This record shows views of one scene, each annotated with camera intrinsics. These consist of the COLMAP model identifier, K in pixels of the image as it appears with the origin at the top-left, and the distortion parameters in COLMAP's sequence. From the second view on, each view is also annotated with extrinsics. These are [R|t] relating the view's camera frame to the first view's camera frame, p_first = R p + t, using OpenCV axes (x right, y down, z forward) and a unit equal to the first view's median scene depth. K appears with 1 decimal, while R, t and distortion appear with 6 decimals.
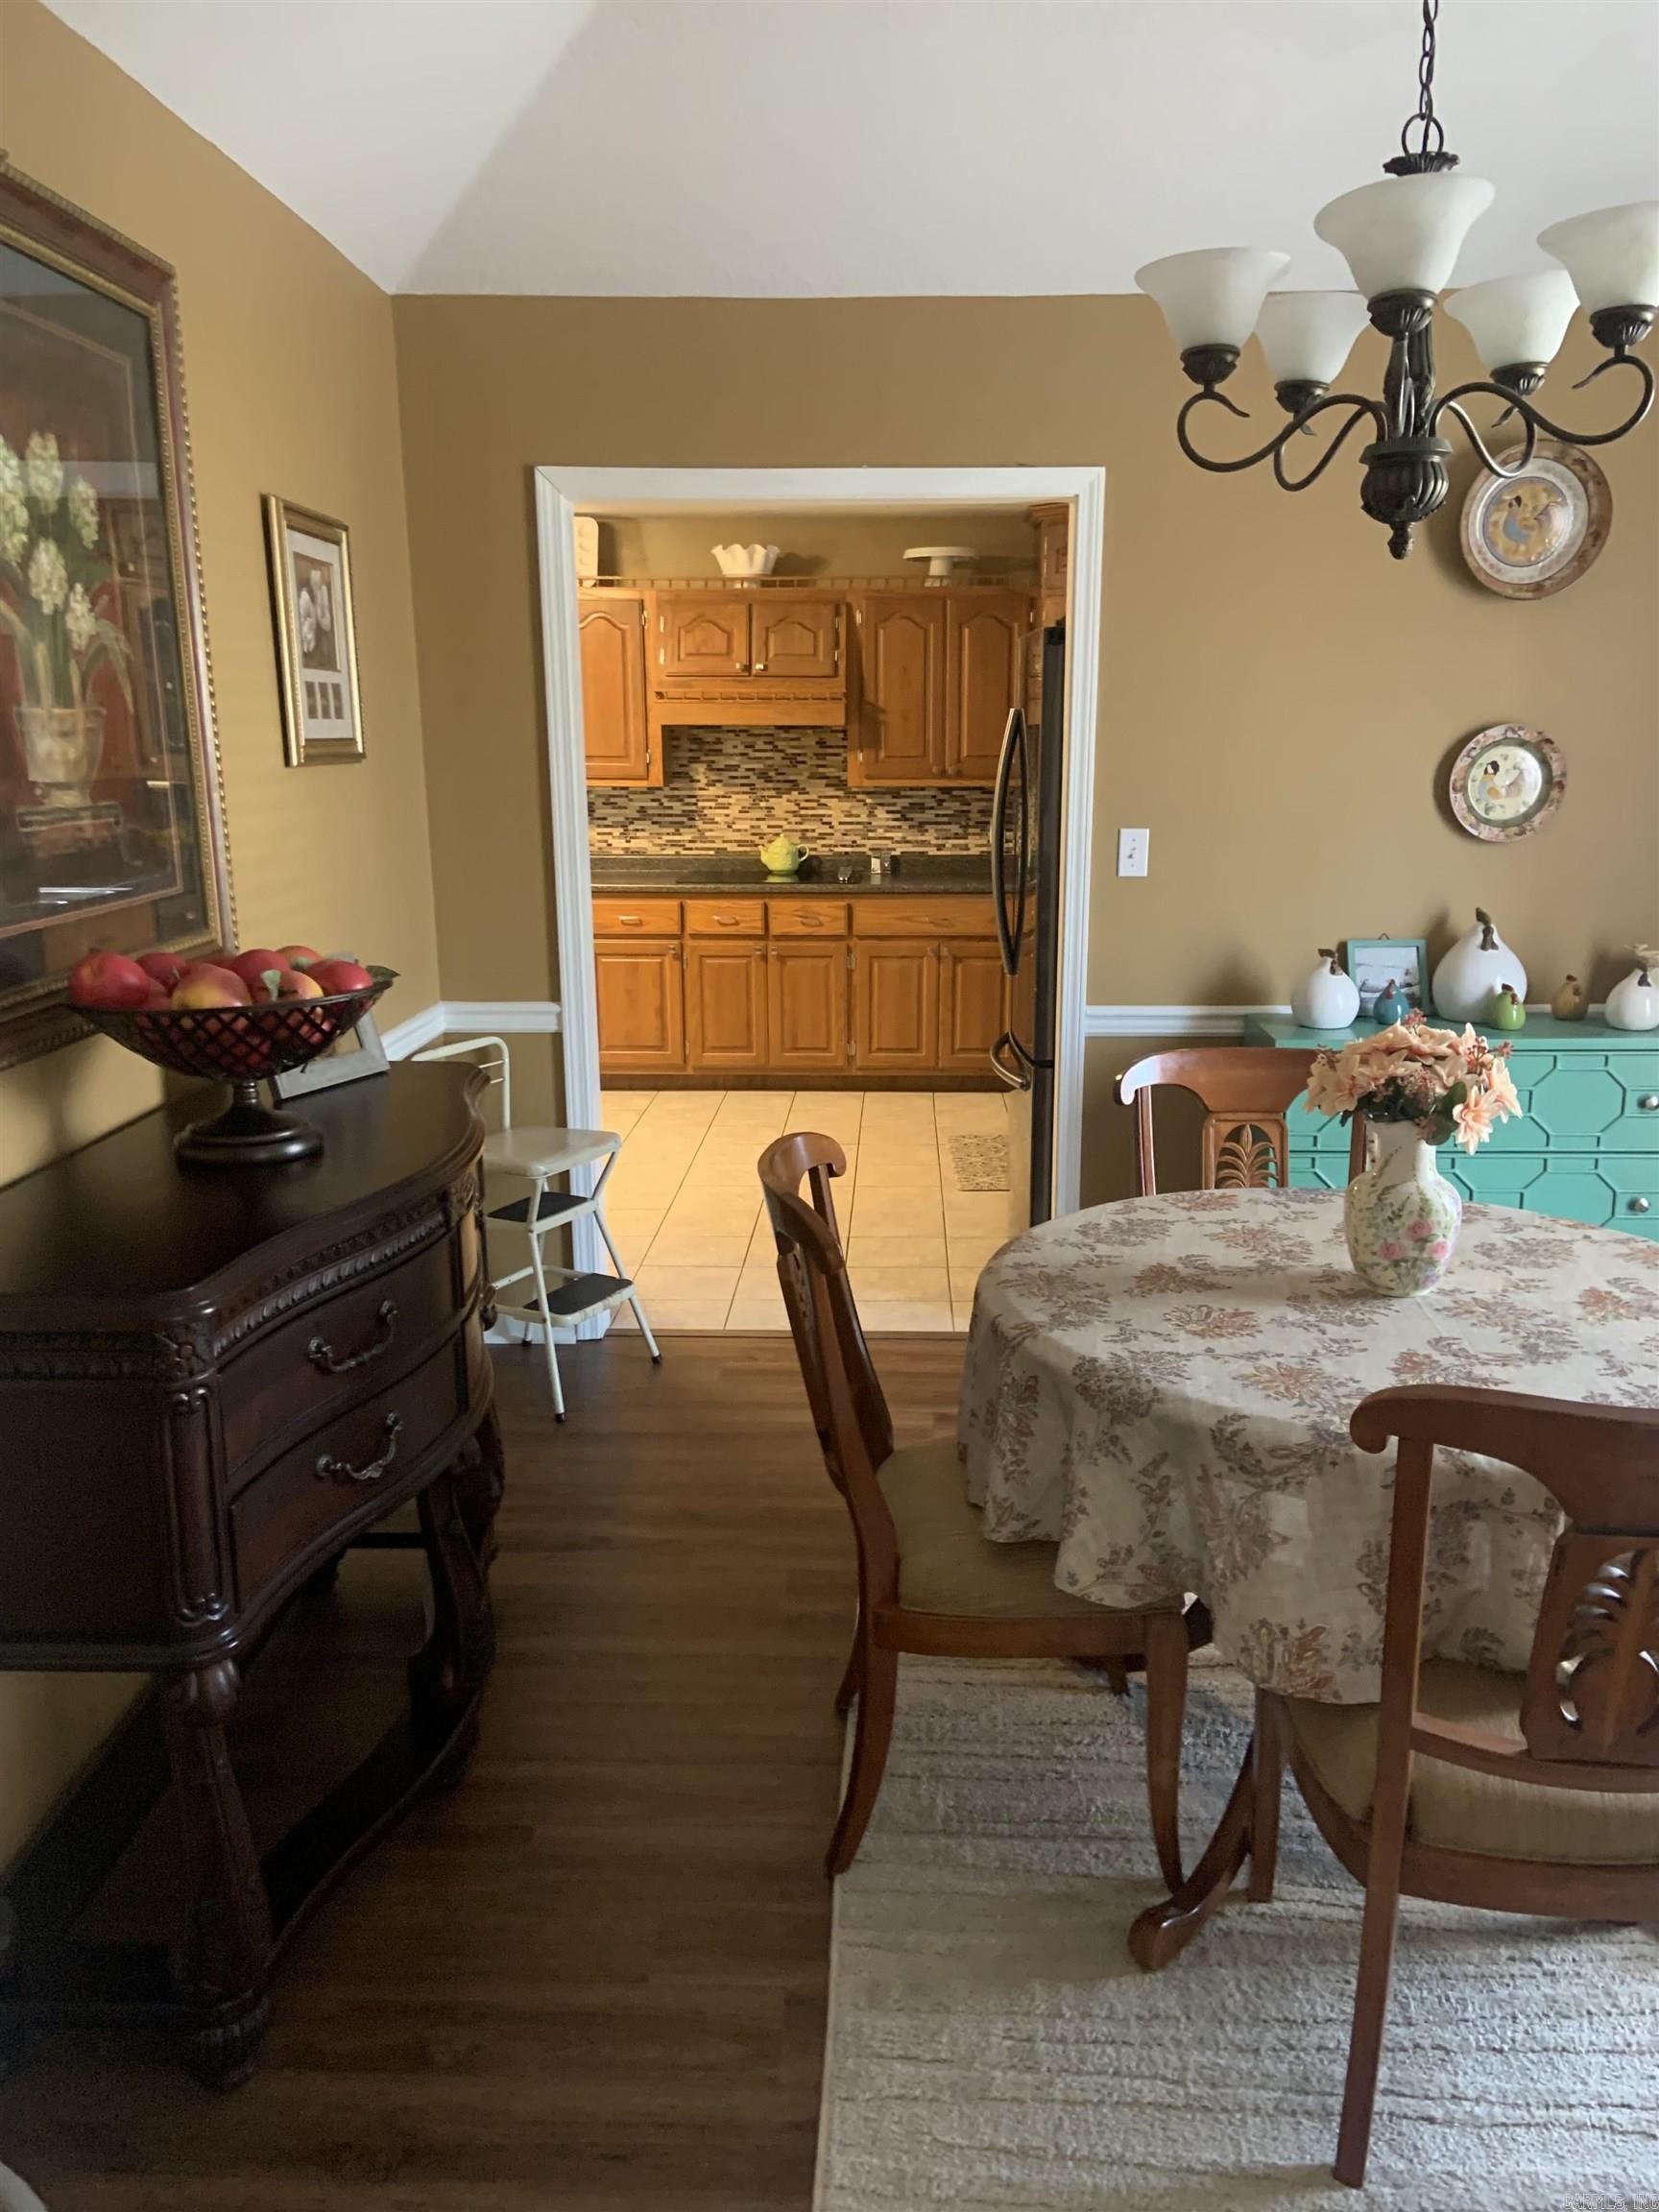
lens RADIAL K [[1663.6, 0, 837.6], [0, 1663.6, 1121.7], [0, 0, 1]] dist [0.117262, -0.141544]
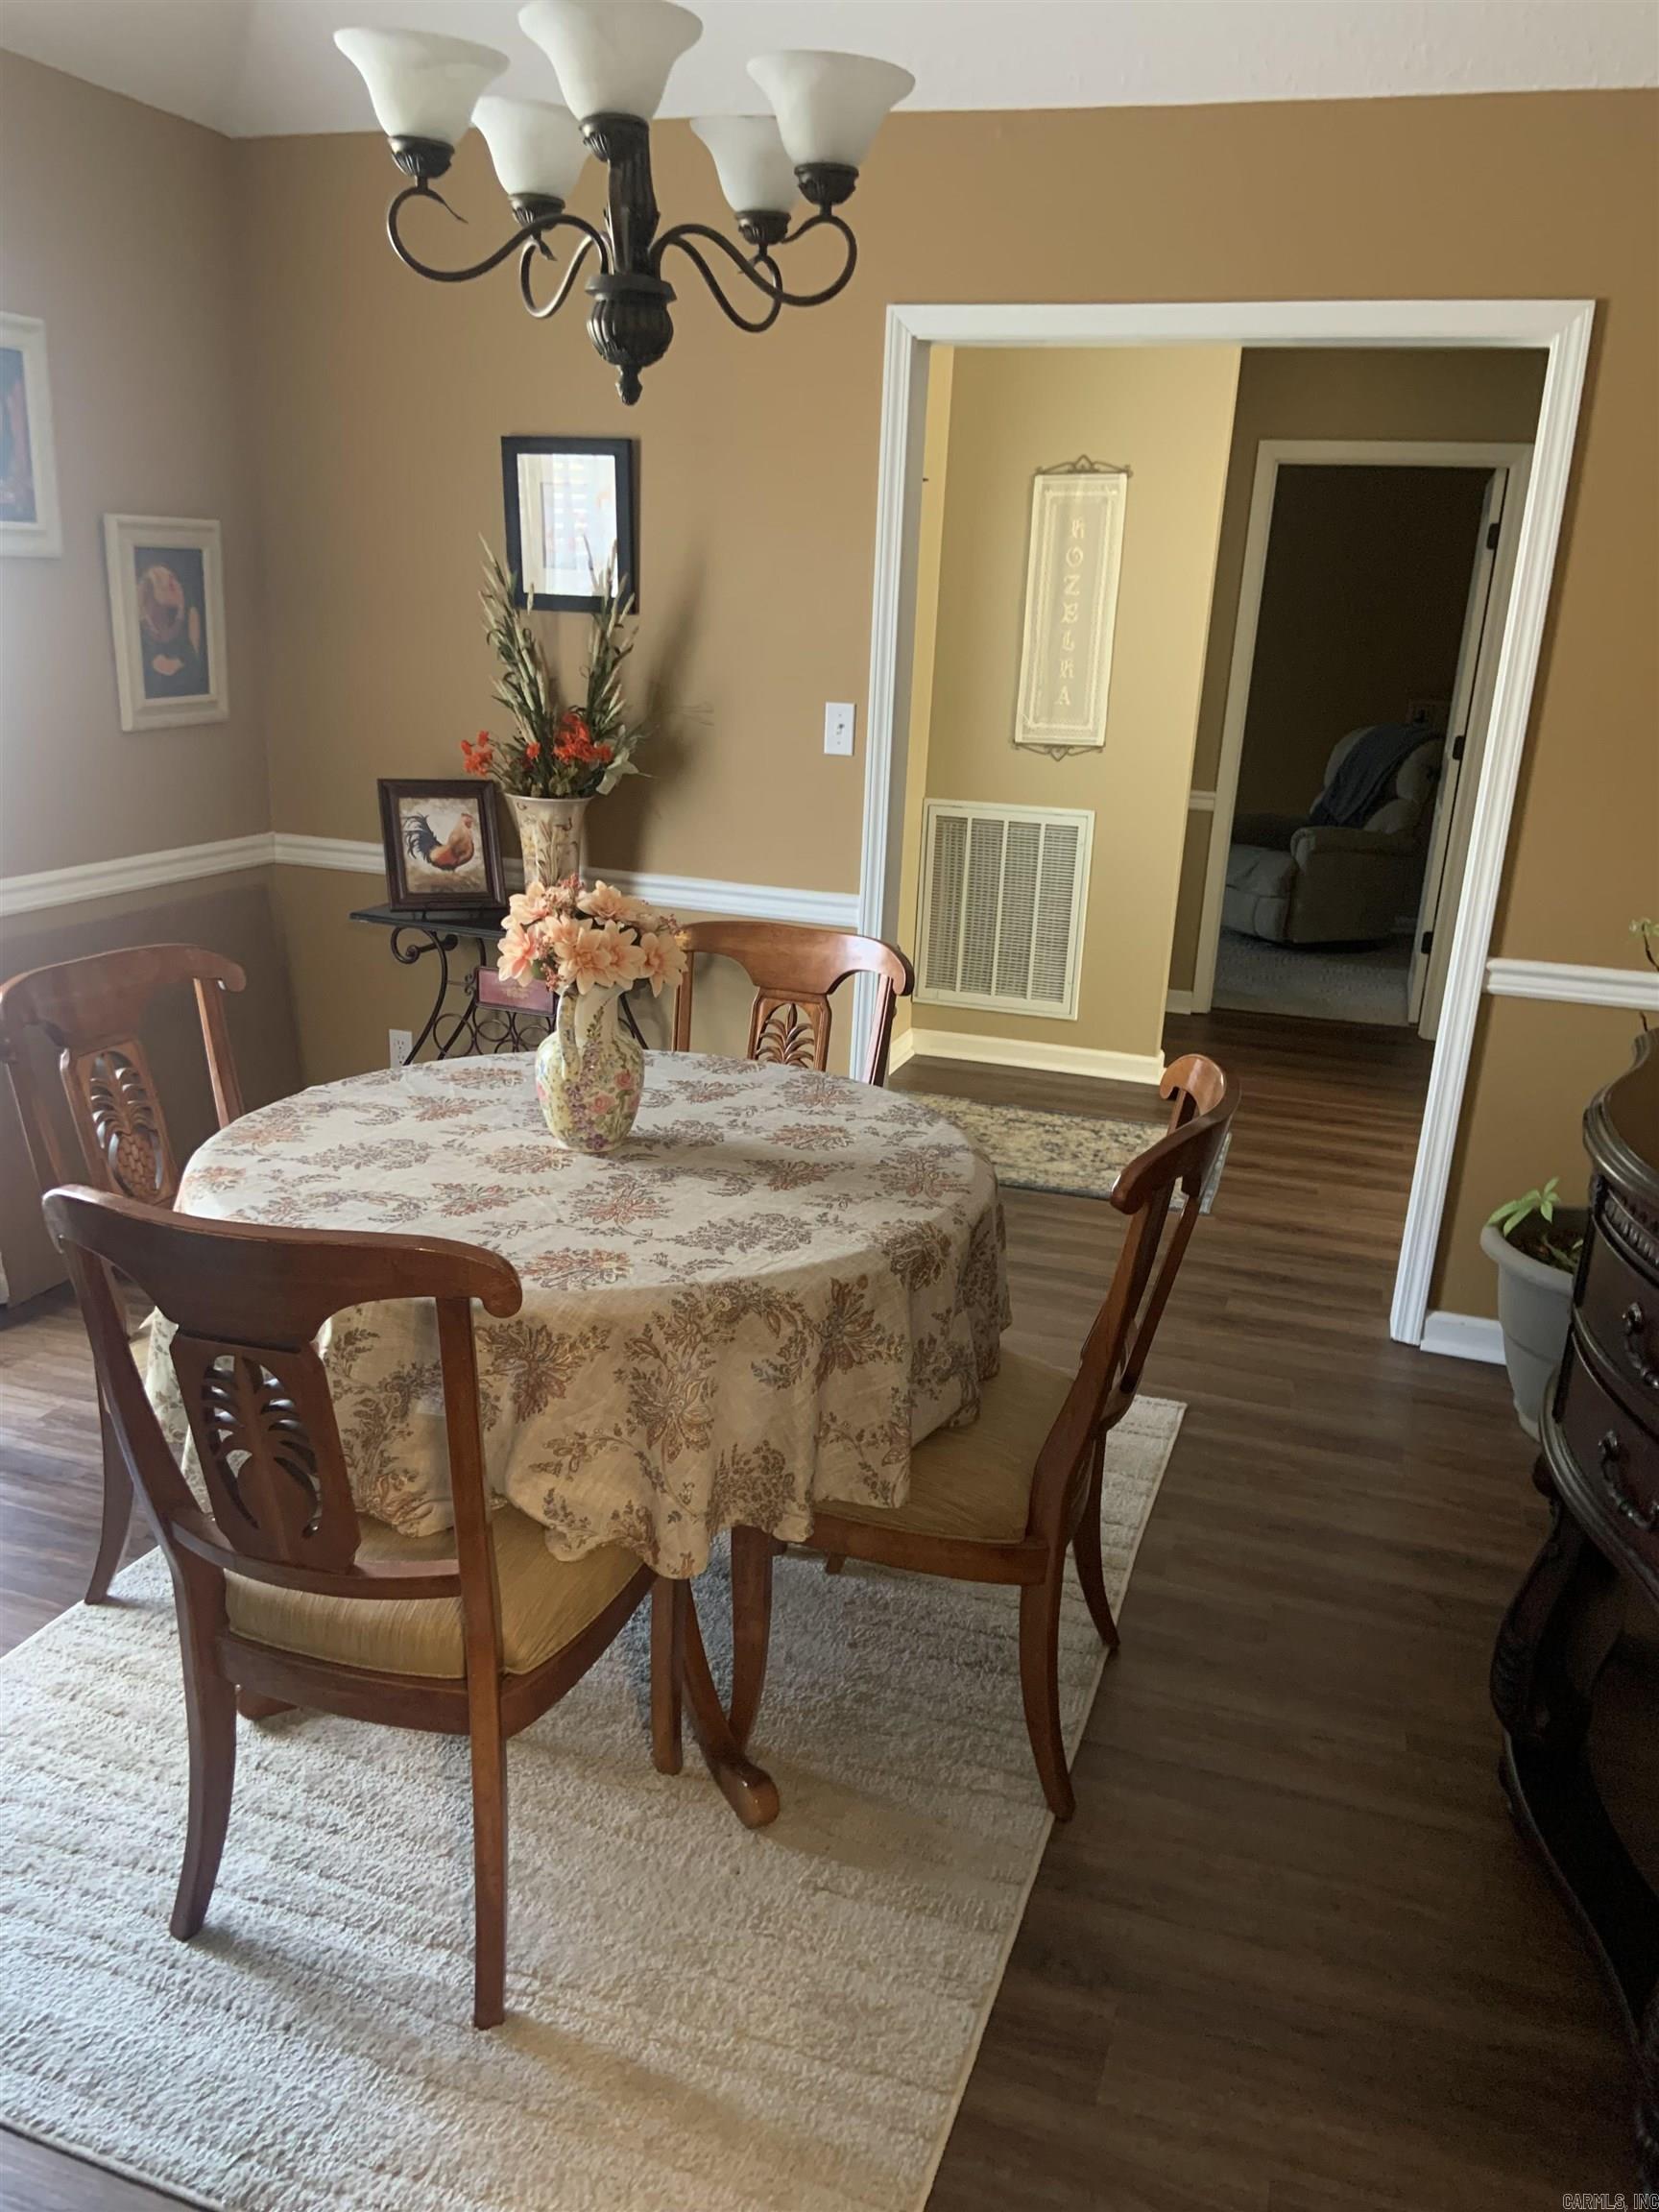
lens RADIAL K [[1663.6, 0, 837.6], [0, 1663.6, 1121.7], [0, 0, 1]] dist [0.117262, -0.141544]
pose [[-0.959689, -0.119218, 0.254526, -0.068026], [0.024035, 0.867456, 0.496933, -0.405799], [-0.280034, 0.483019, -0.829623, 1.759156]]
